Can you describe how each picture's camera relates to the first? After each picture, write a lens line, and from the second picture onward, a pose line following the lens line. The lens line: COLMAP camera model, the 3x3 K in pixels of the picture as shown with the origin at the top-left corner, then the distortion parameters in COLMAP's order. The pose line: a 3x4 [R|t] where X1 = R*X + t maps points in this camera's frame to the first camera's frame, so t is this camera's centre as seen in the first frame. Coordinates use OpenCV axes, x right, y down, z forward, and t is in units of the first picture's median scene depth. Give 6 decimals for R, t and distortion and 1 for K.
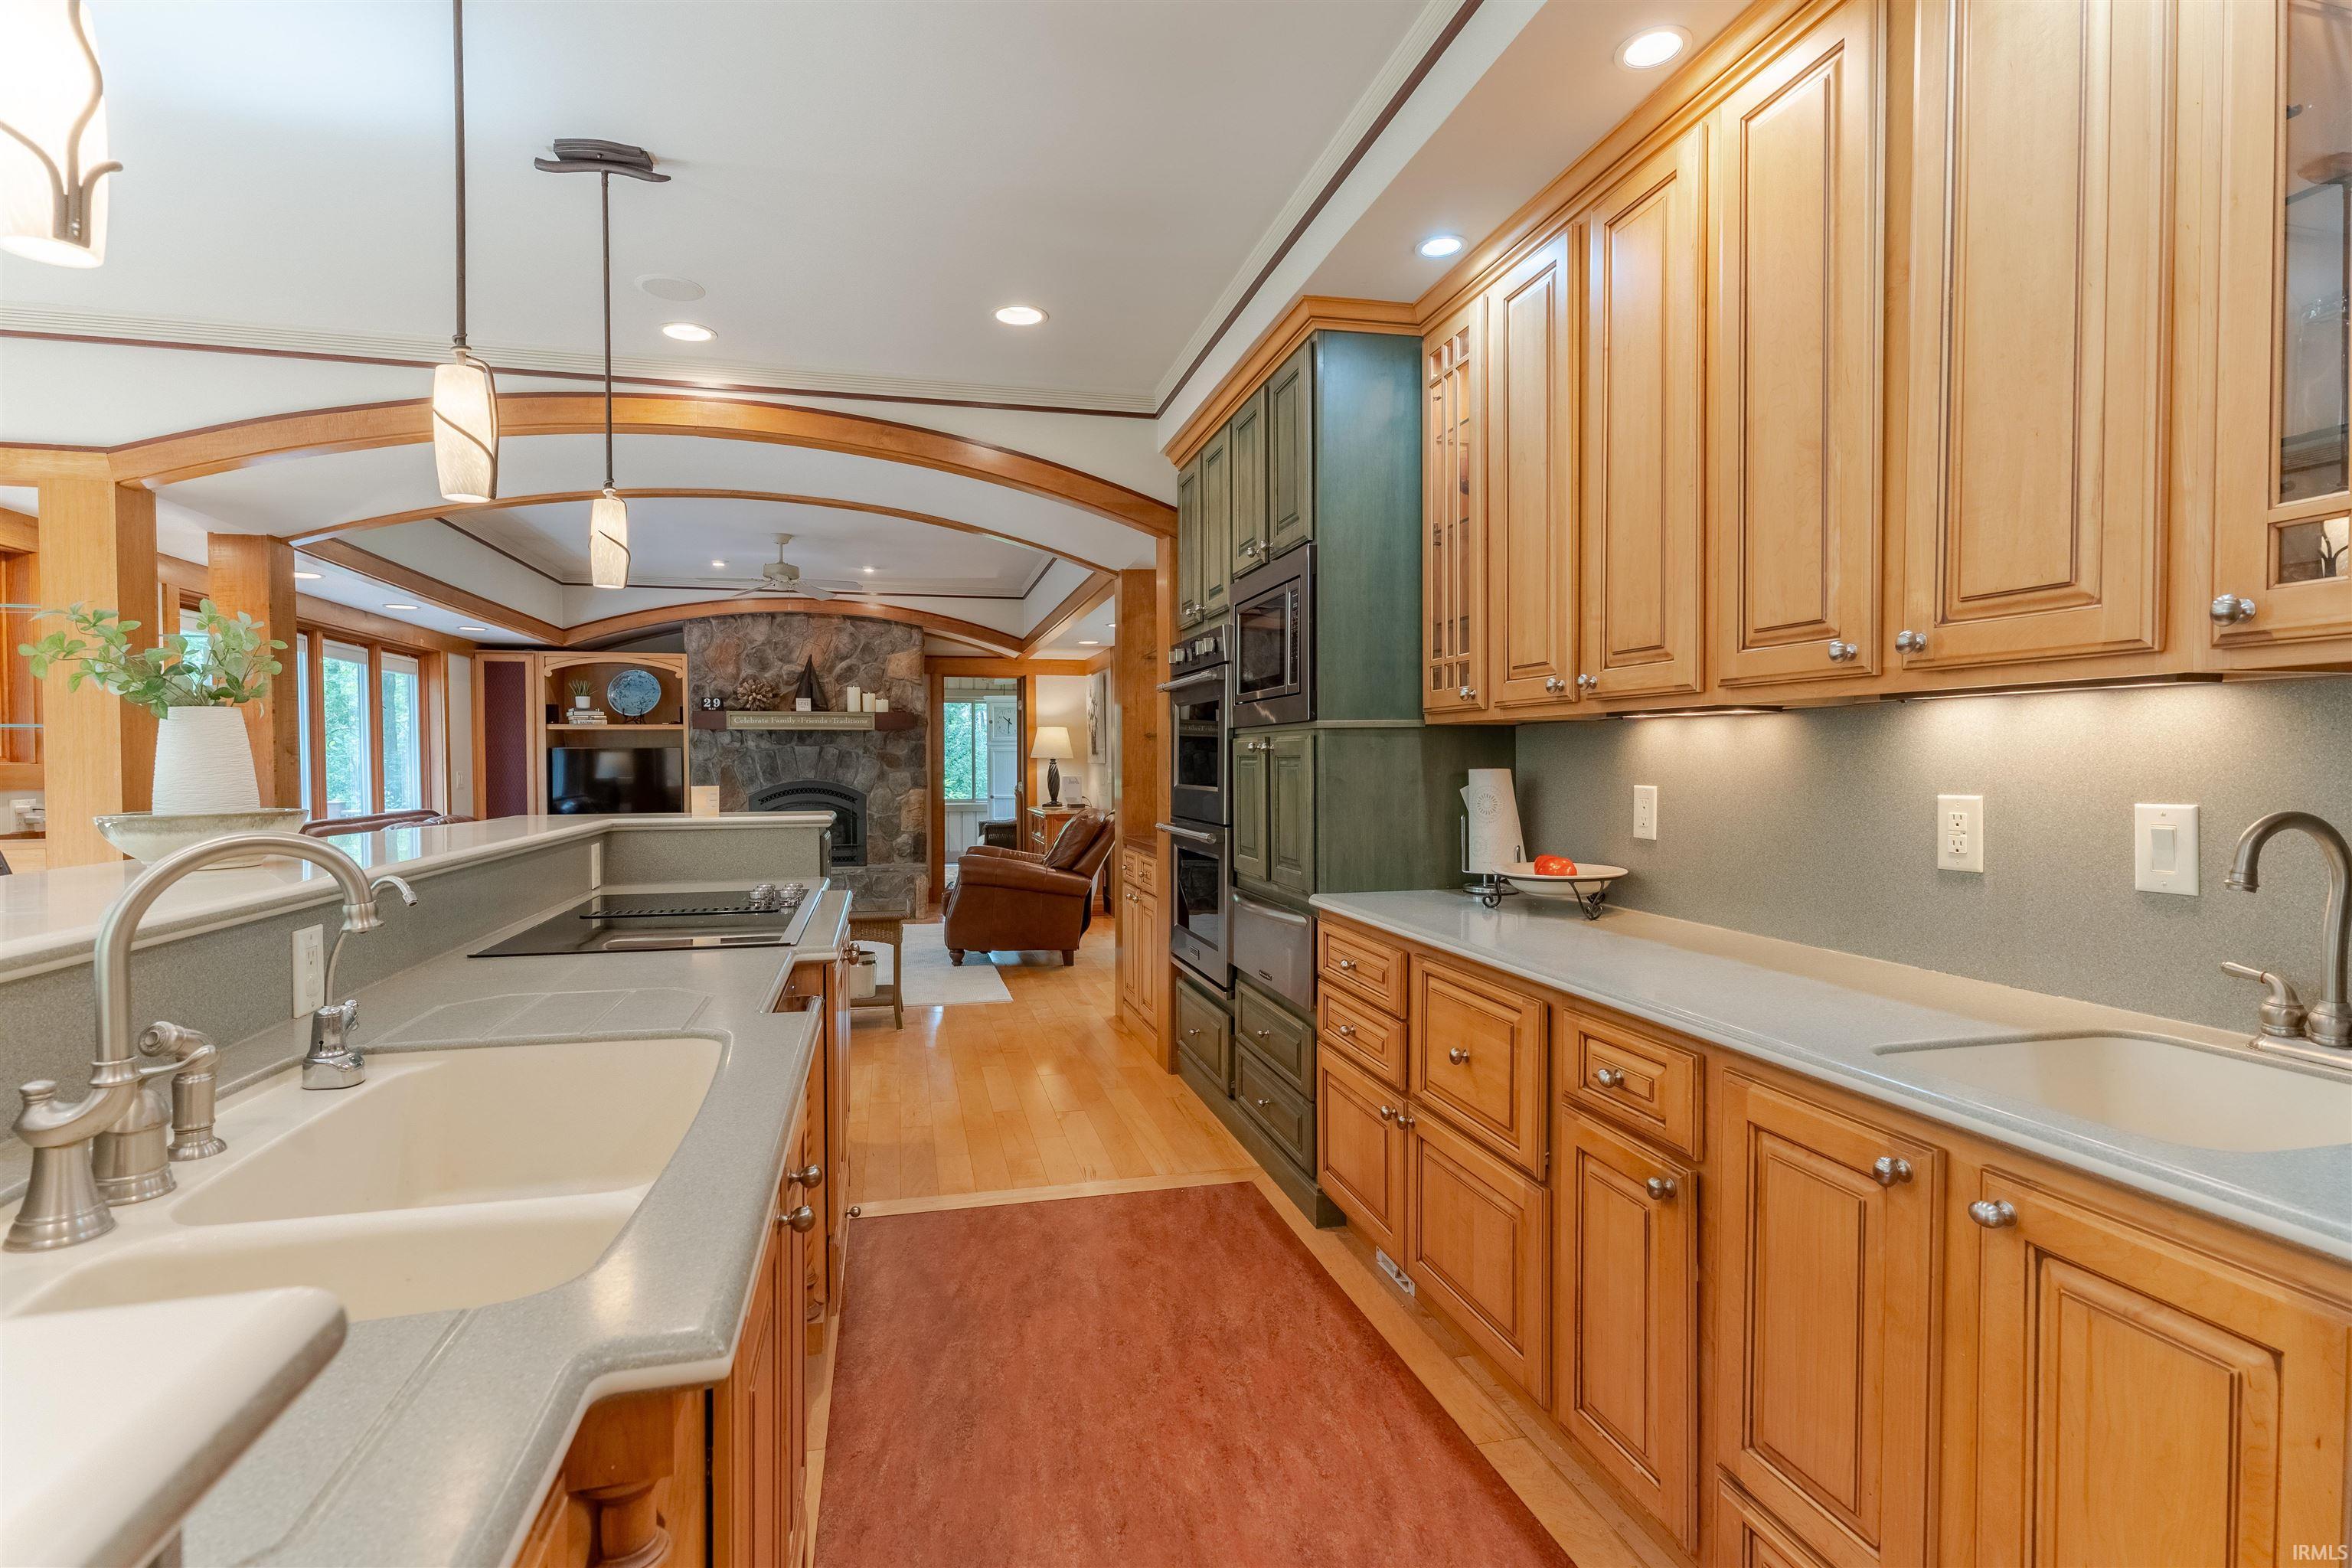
lens RADIAL K [[1147.7, 0, 1179.0], [0, 1147.7, 798.2], [0, 0, 1]] dist [-0.004870, -0.001166]
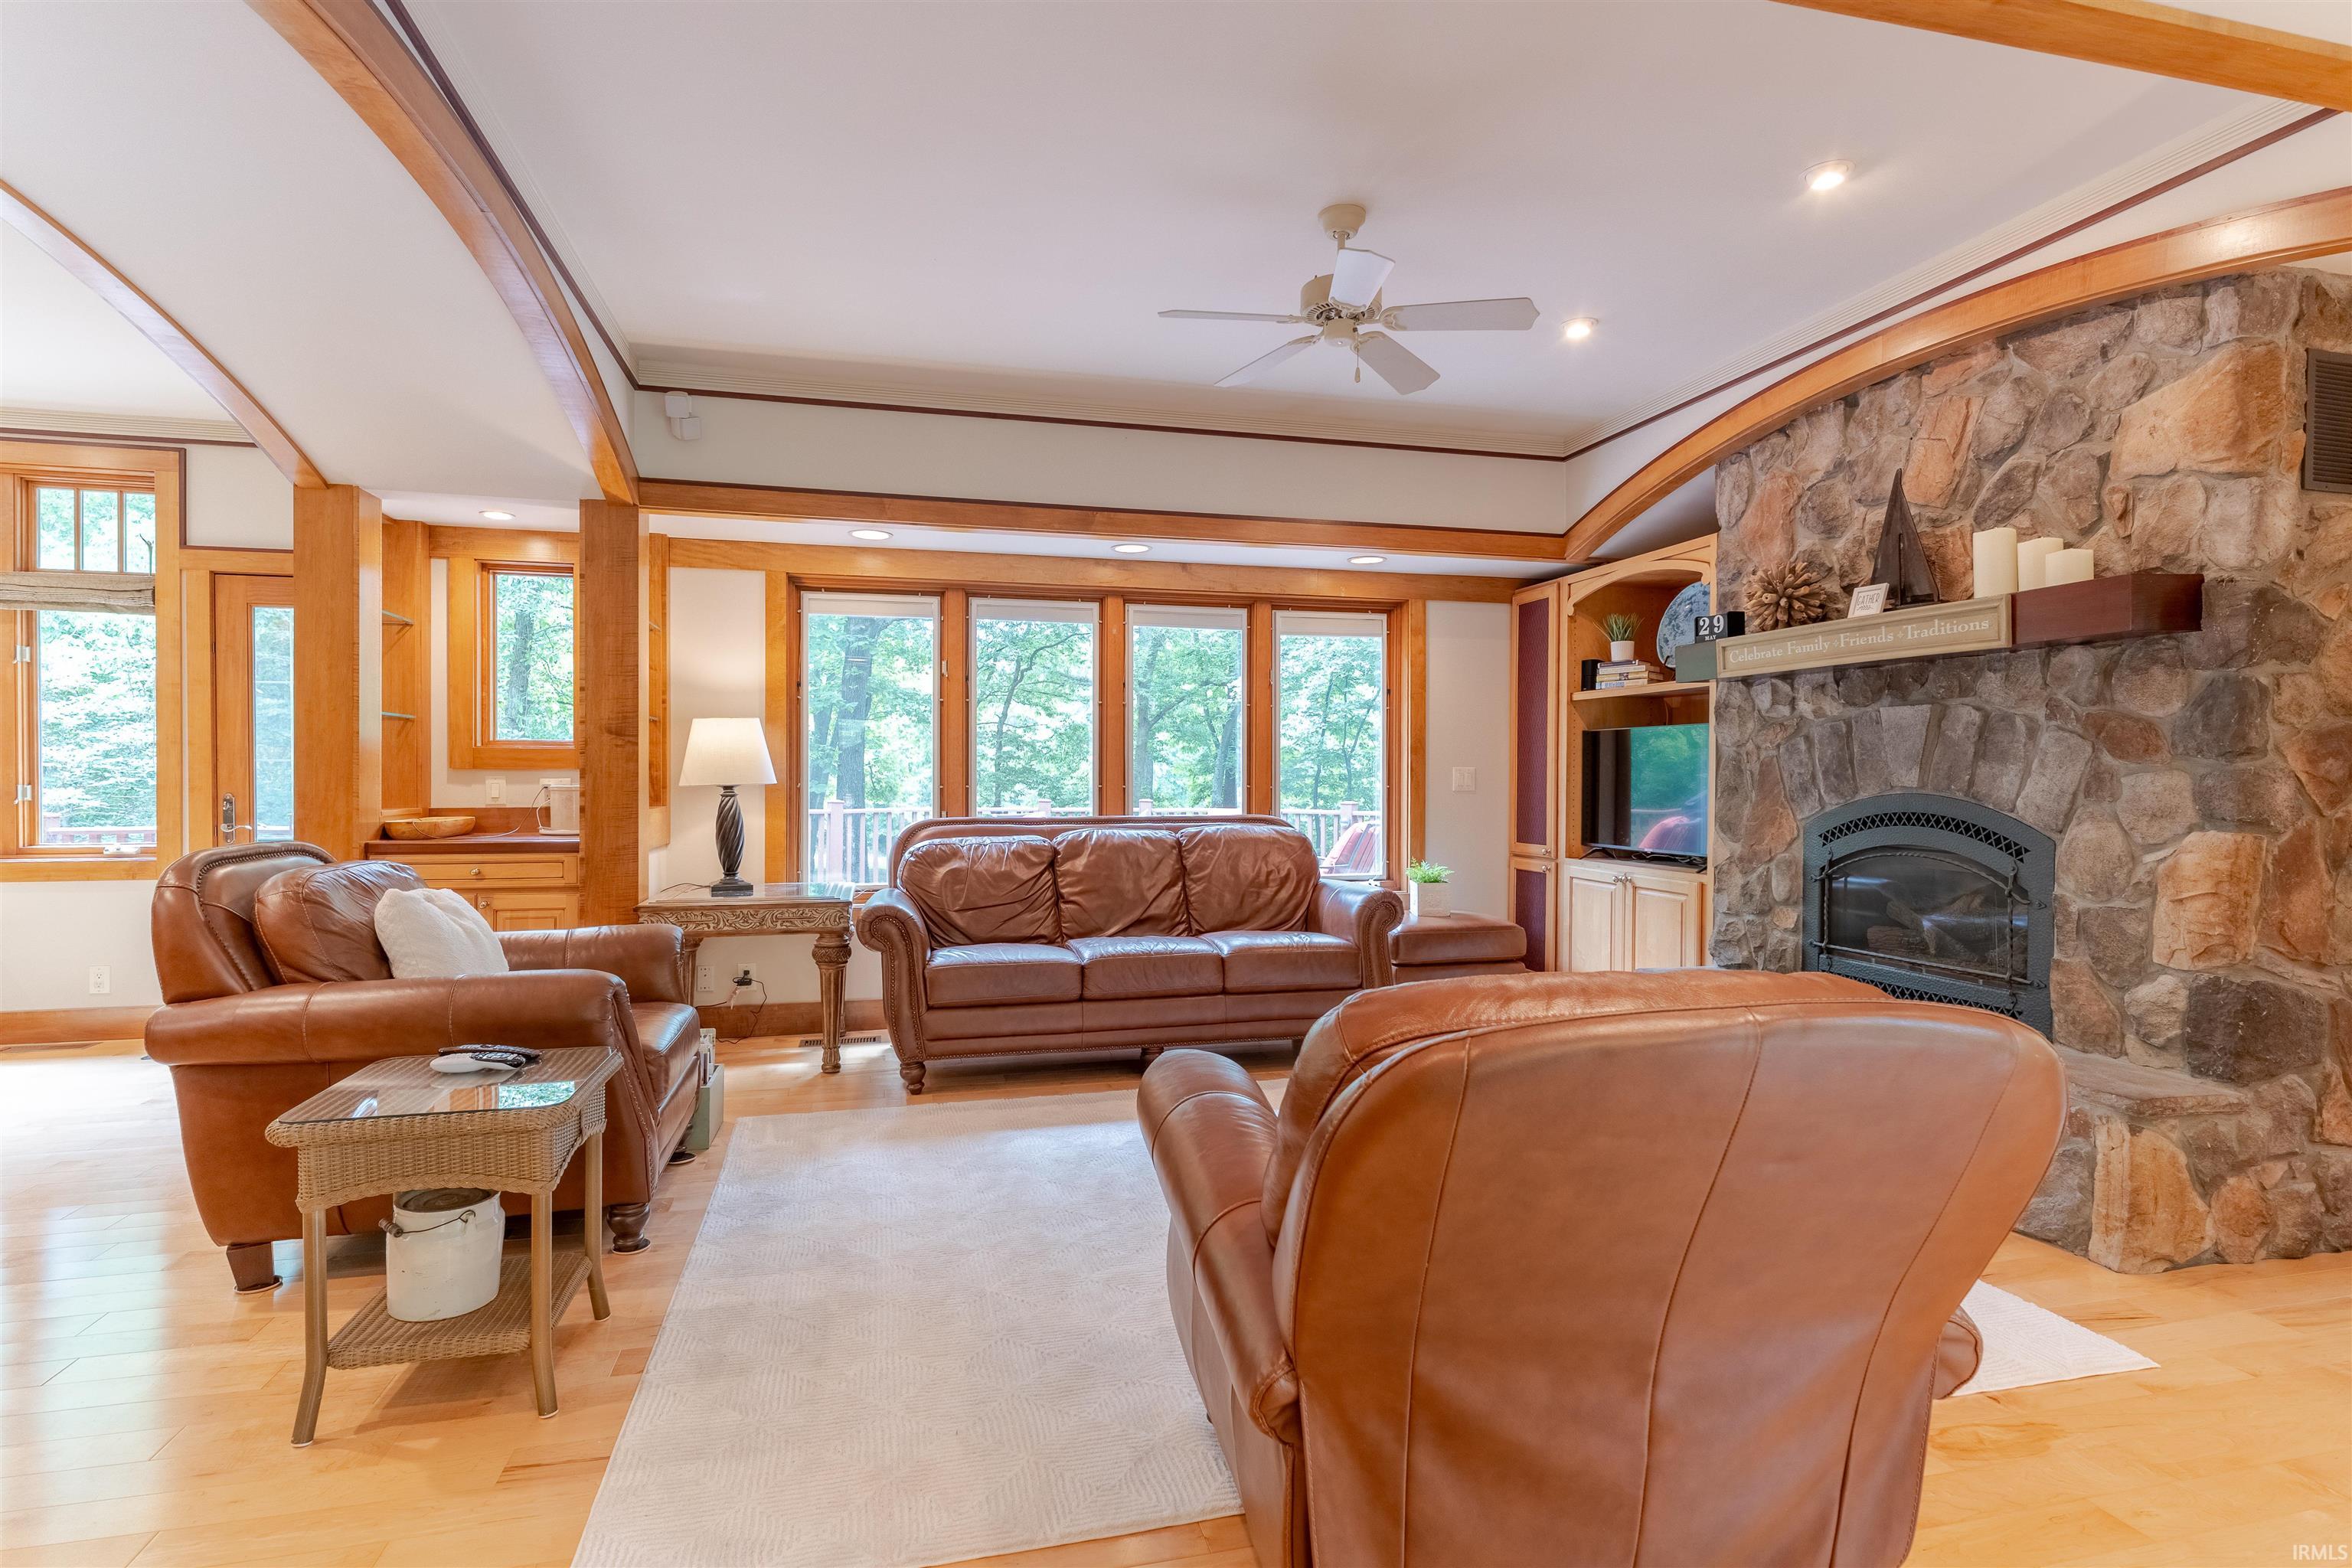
lens RADIAL K [[1147.7, 0, 1177.2], [0, 1147.7, 780.6], [0, 0, 1]] dist [-0.004870, -0.001166]
pose [[0.015287, 0.011963, -0.999812, 0.064679], [-0.031050, 0.999452, 0.011484, -0.016620], [0.999401, 0.030869, 0.015650, 0.751002]]
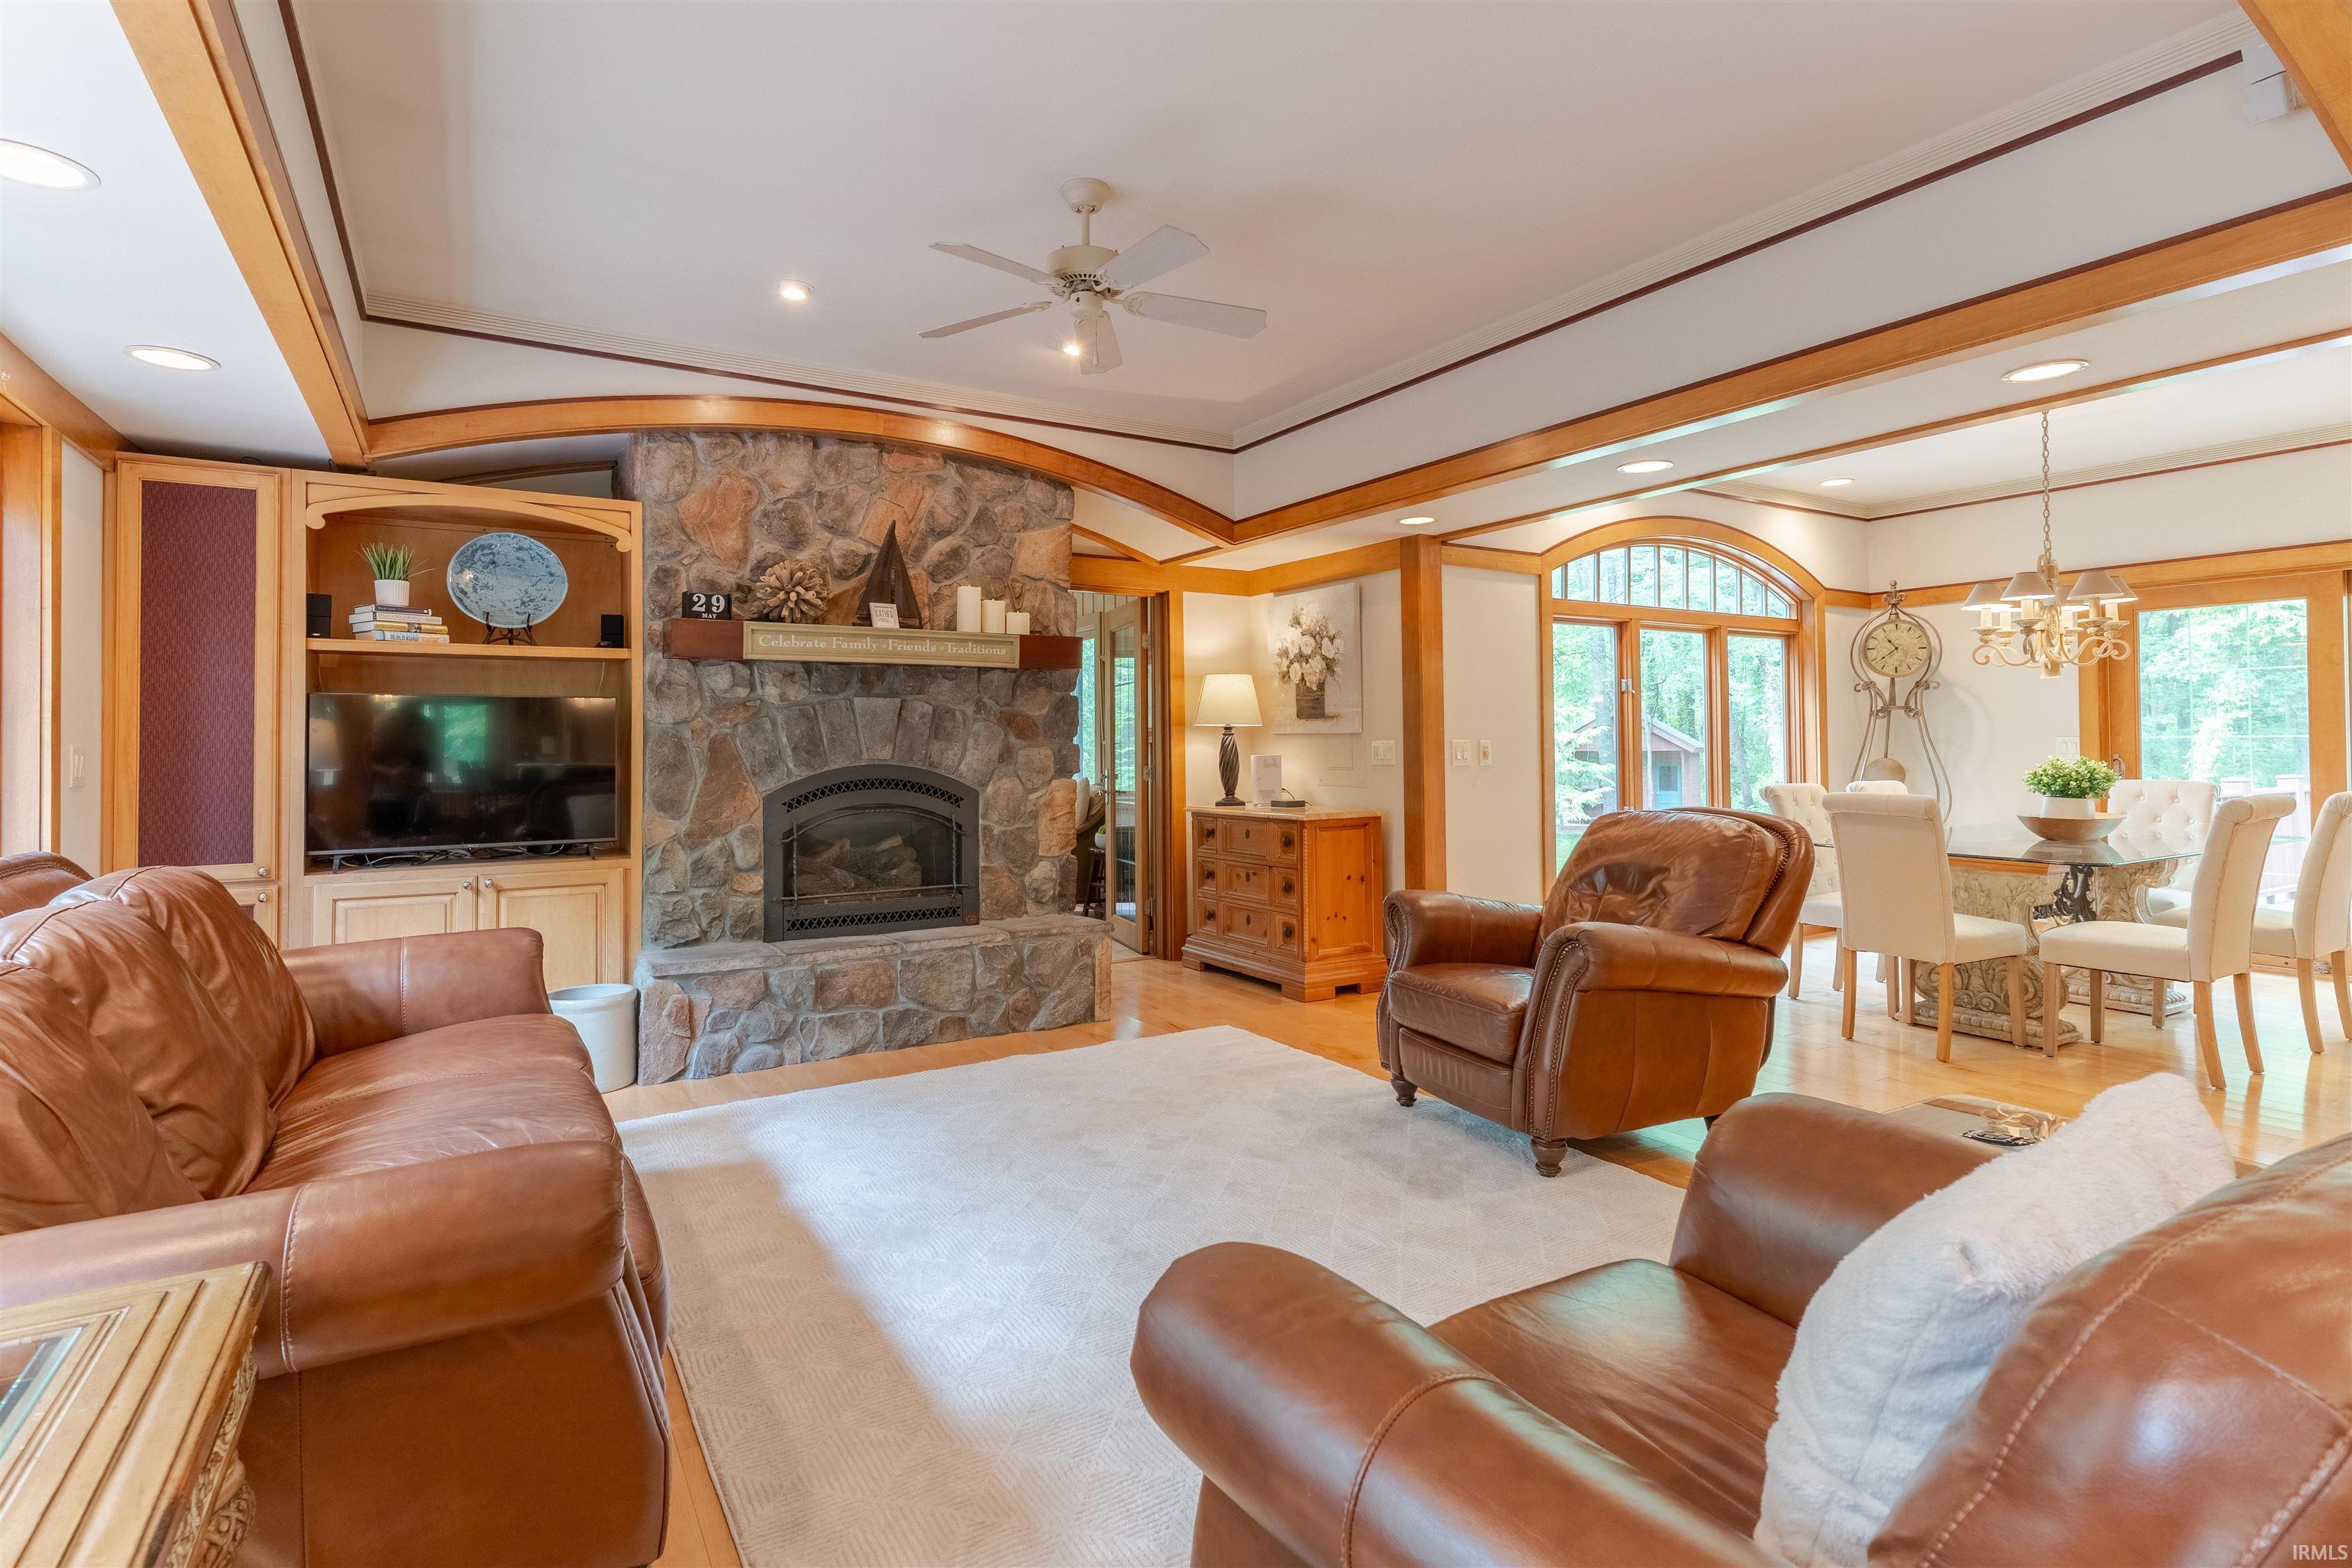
lens RADIAL K [[1147.7, 0, 1162.3], [0, 1147.7, 727.7], [0, 0, 1]] dist [-0.004870, -0.001166]
pose [[0.953100, 0.002409, 0.302646, -0.361333], [0.013296, 0.998670, -0.049823, -0.004485], [-0.302364, 0.051510, 0.951800, 0.475064]]
